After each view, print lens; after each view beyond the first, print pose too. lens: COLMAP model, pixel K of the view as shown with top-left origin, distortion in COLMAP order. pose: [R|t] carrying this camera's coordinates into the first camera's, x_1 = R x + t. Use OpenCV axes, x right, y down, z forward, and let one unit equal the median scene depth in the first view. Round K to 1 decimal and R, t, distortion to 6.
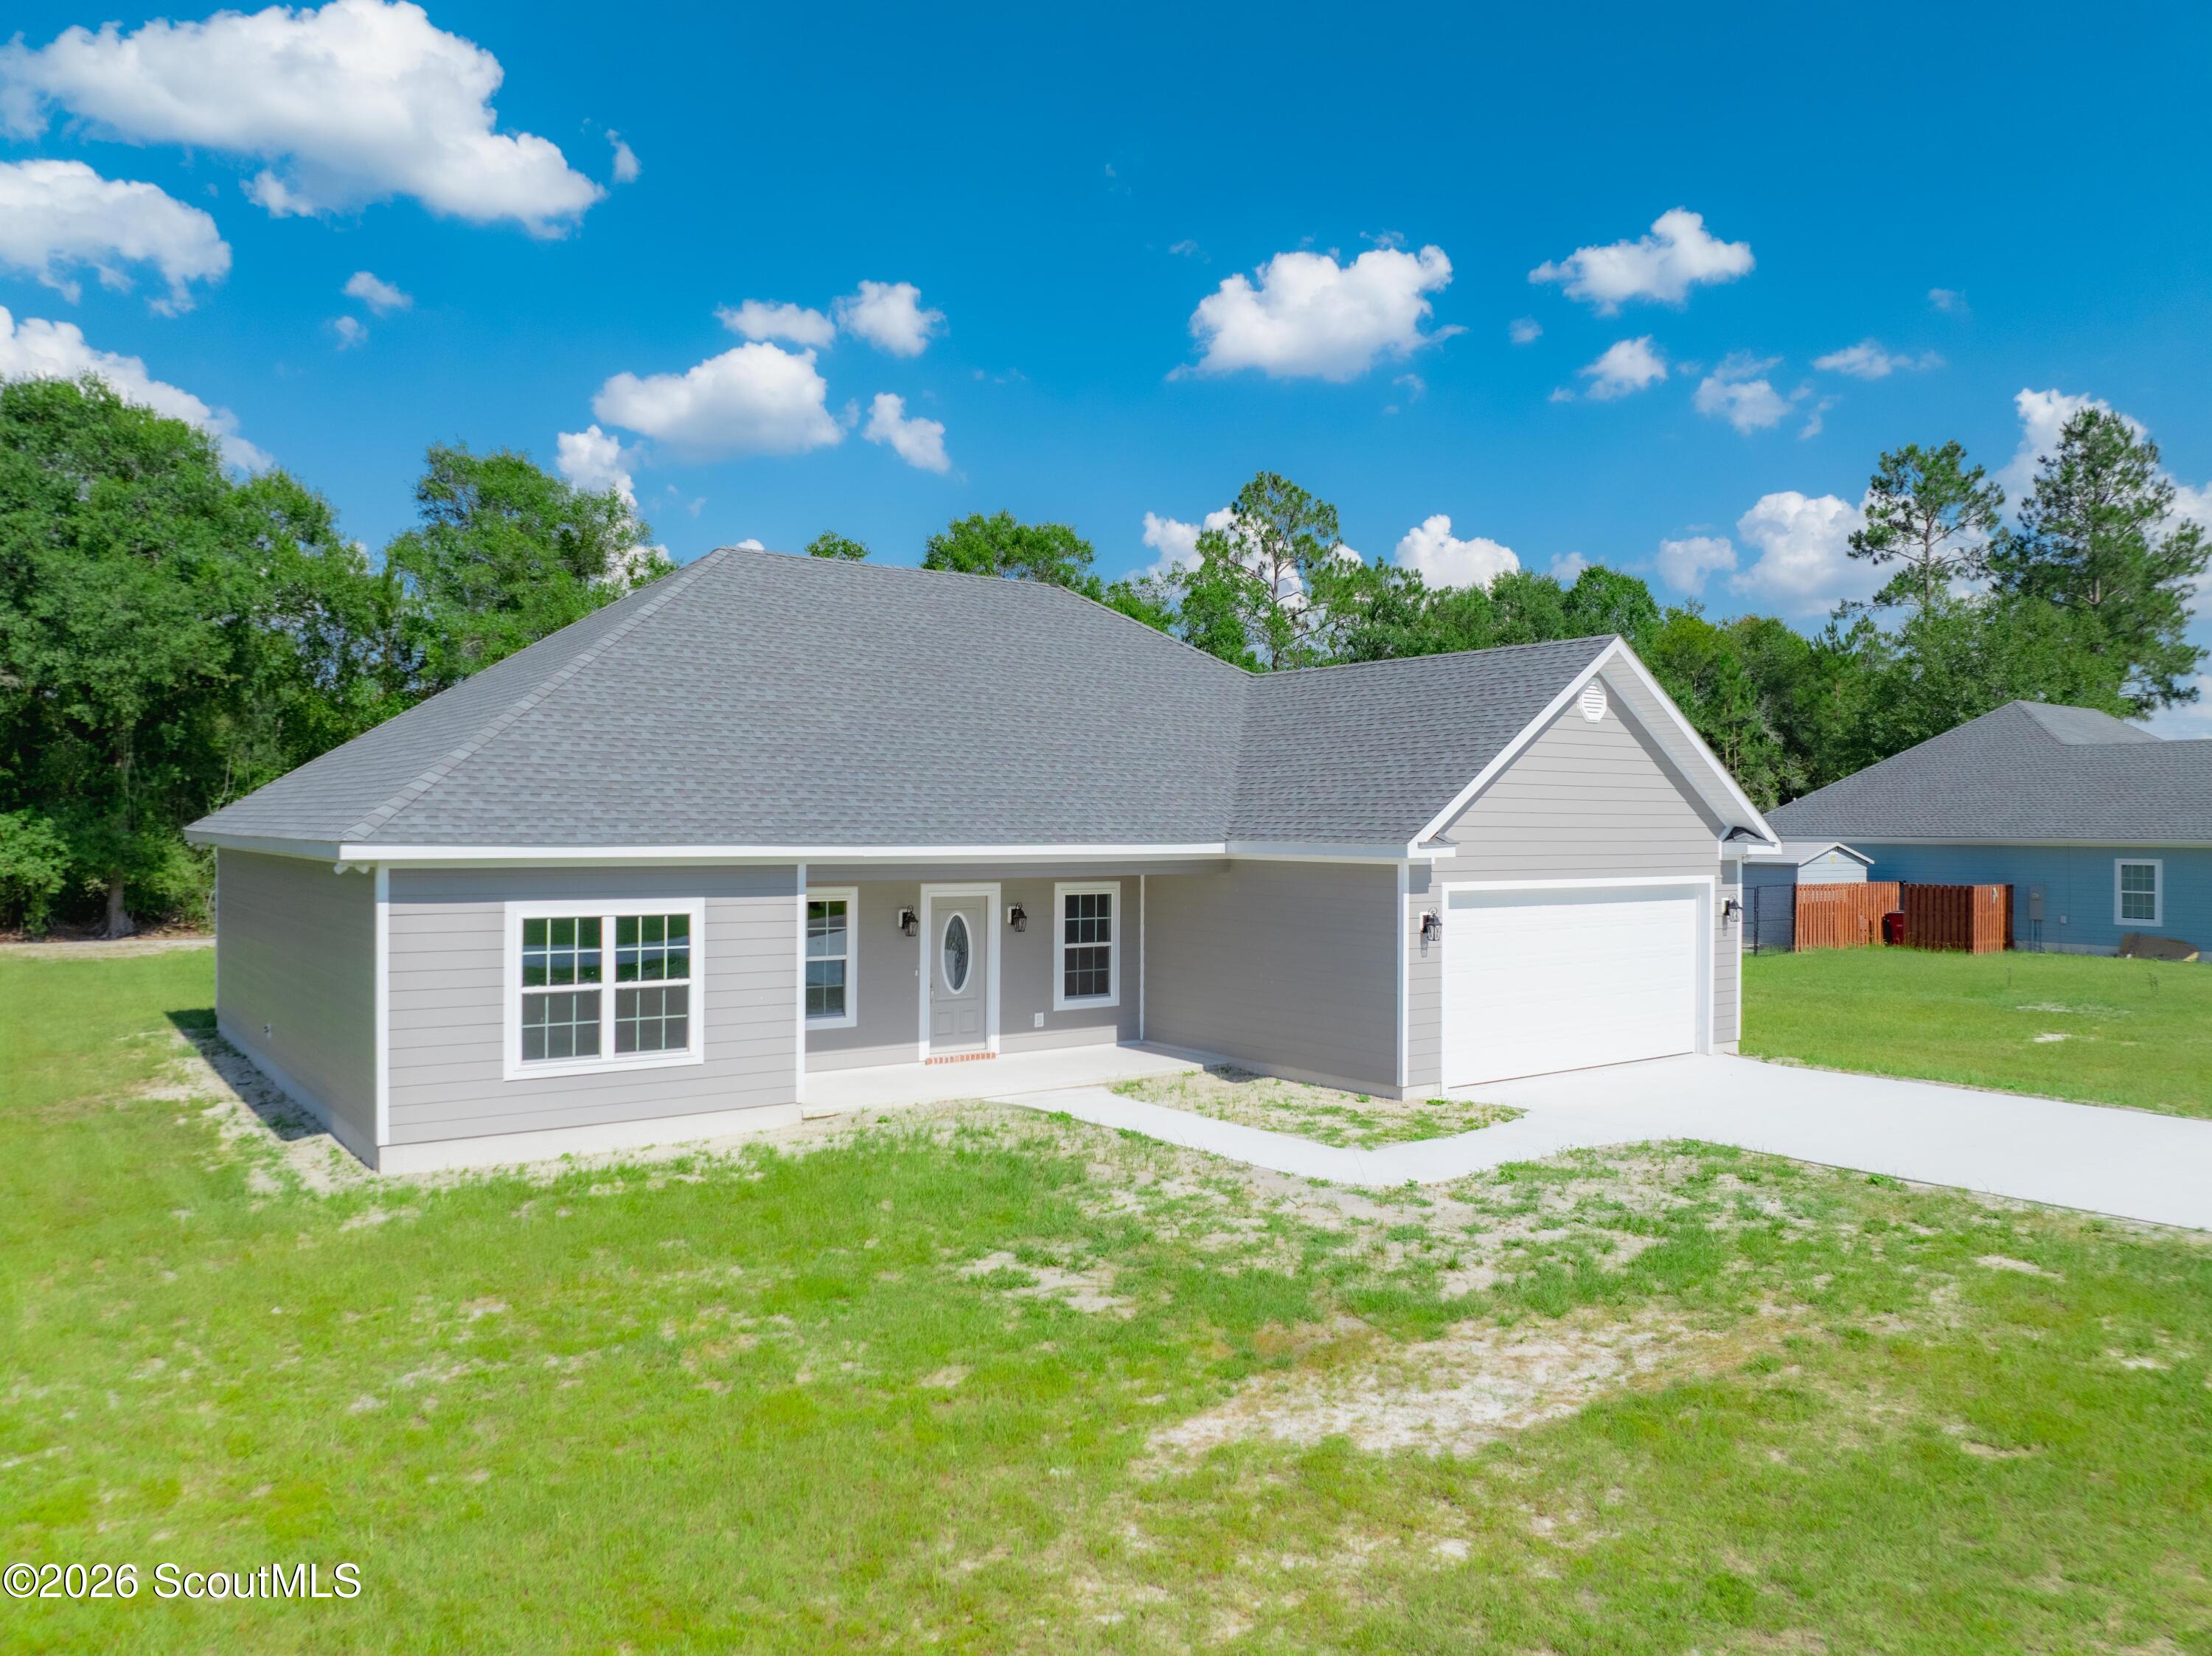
lens RADIAL K [[1579.3, 0, 1106.0], [0, 1579.3, 828.0], [0, 0, 1]] dist [-0.072474, 0.084397]
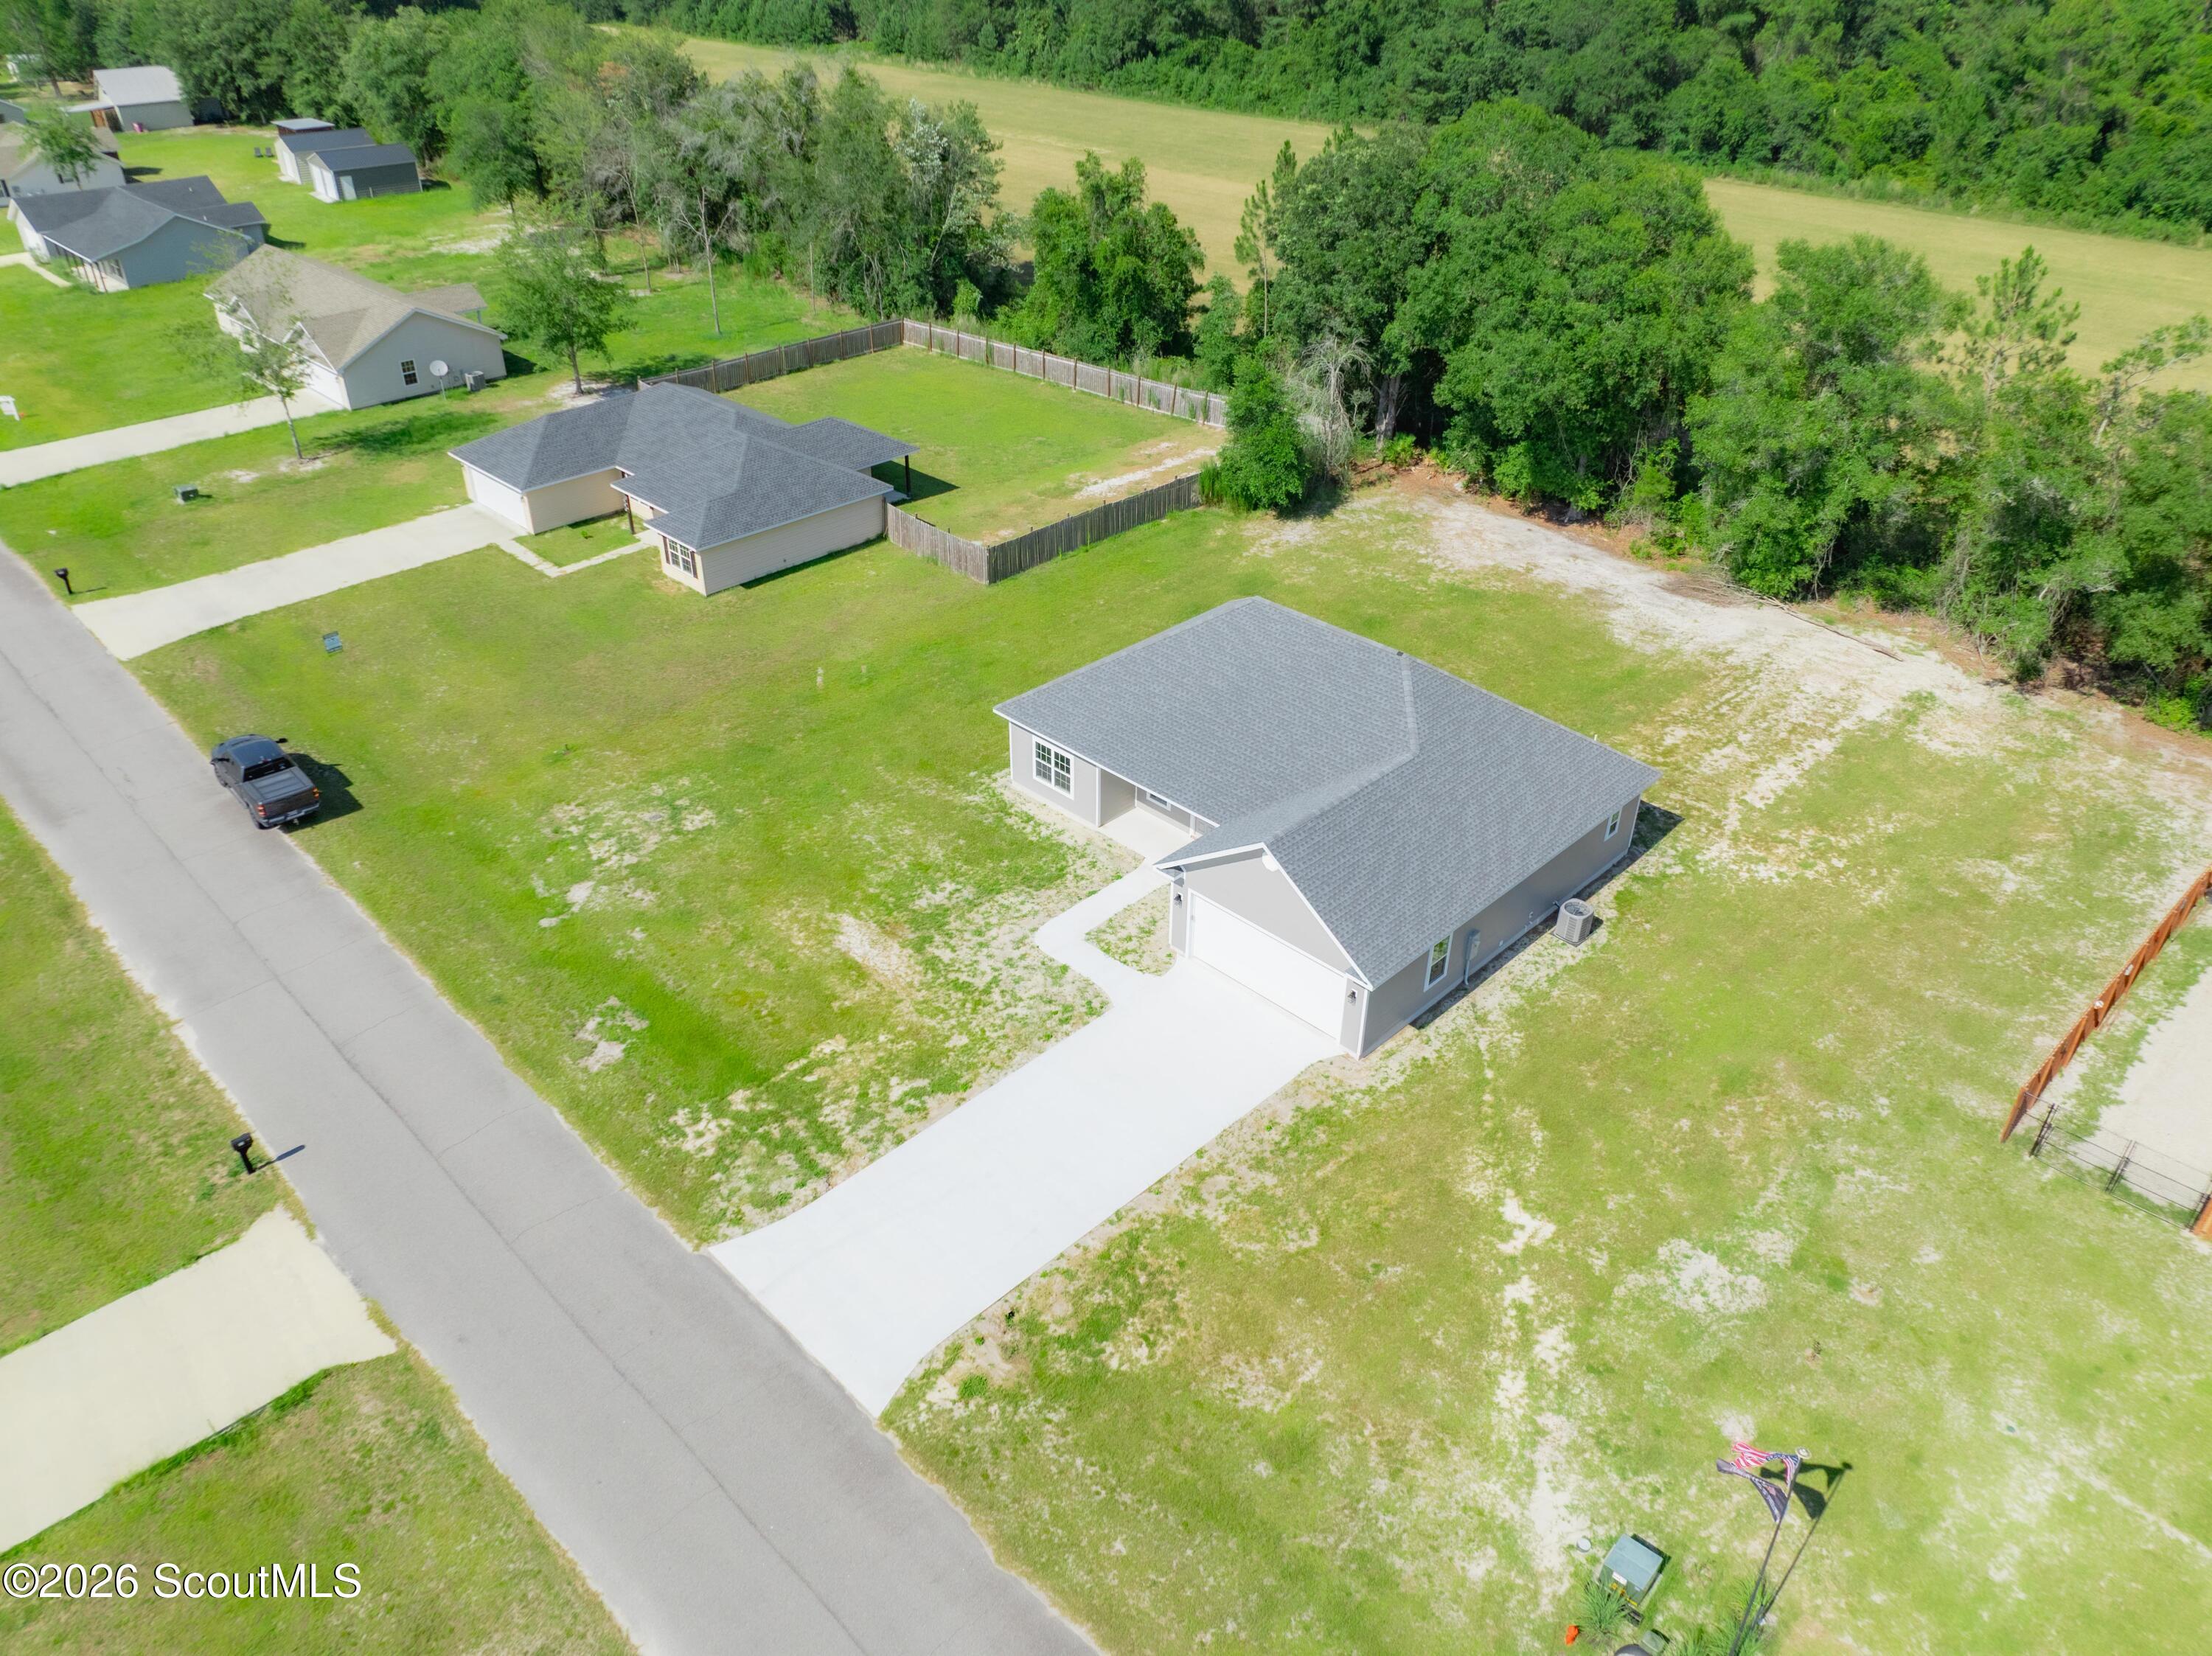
lens RADIAL K [[1548.8, 0, 1103.2], [0, 1548.8, 824.0], [0, 0, 1]] dist [-0.028076, -0.005172]
pose [[0.145502, 0.527637, -0.836916, 2.477243], [-0.013545, 0.846902, 0.531577, -1.523541], [0.989265, -0.066009, 0.130373, 0.643253]]
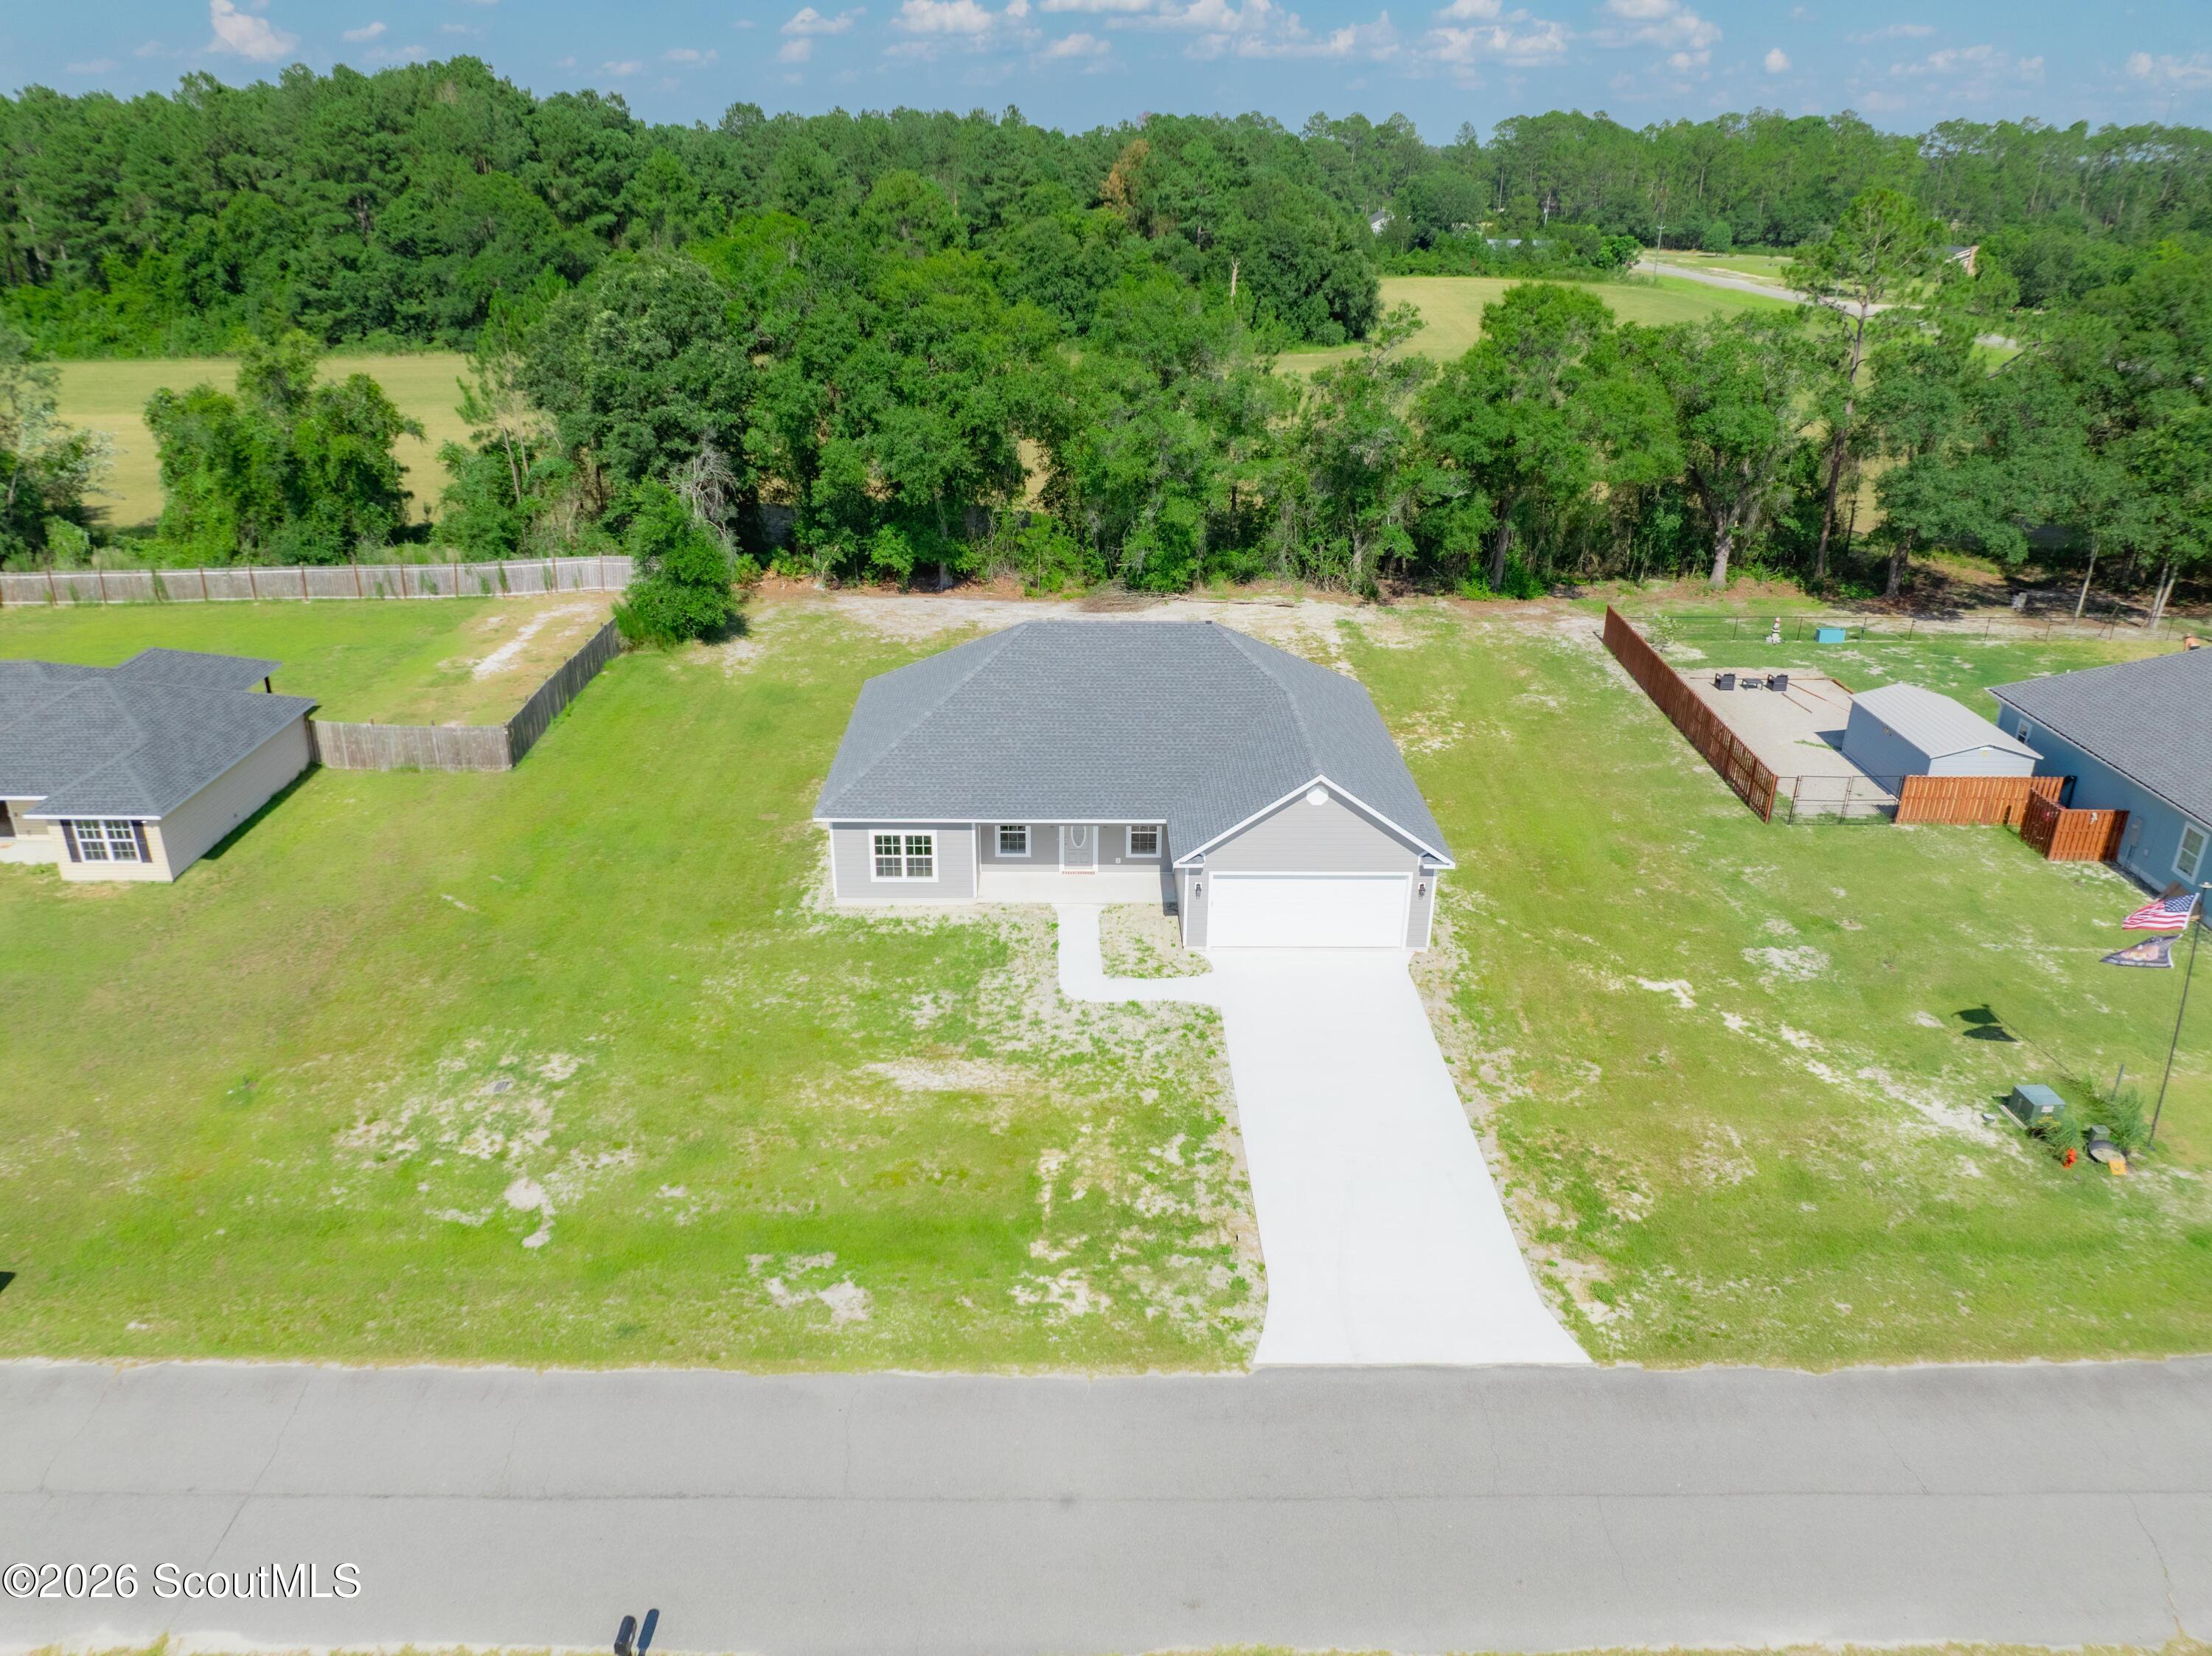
lens RADIAL K [[1548.8, 0, 1103.2], [0, 1548.8, 824.0], [0, 0, 1]] dist [-0.028076, -0.005172]
pose [[0.809095, 0.236701, -0.537902, 1.519017], [-0.006565, 0.918883, 0.394476, -1.090514], [0.587642, -0.315637, 0.745017, -0.930238]]
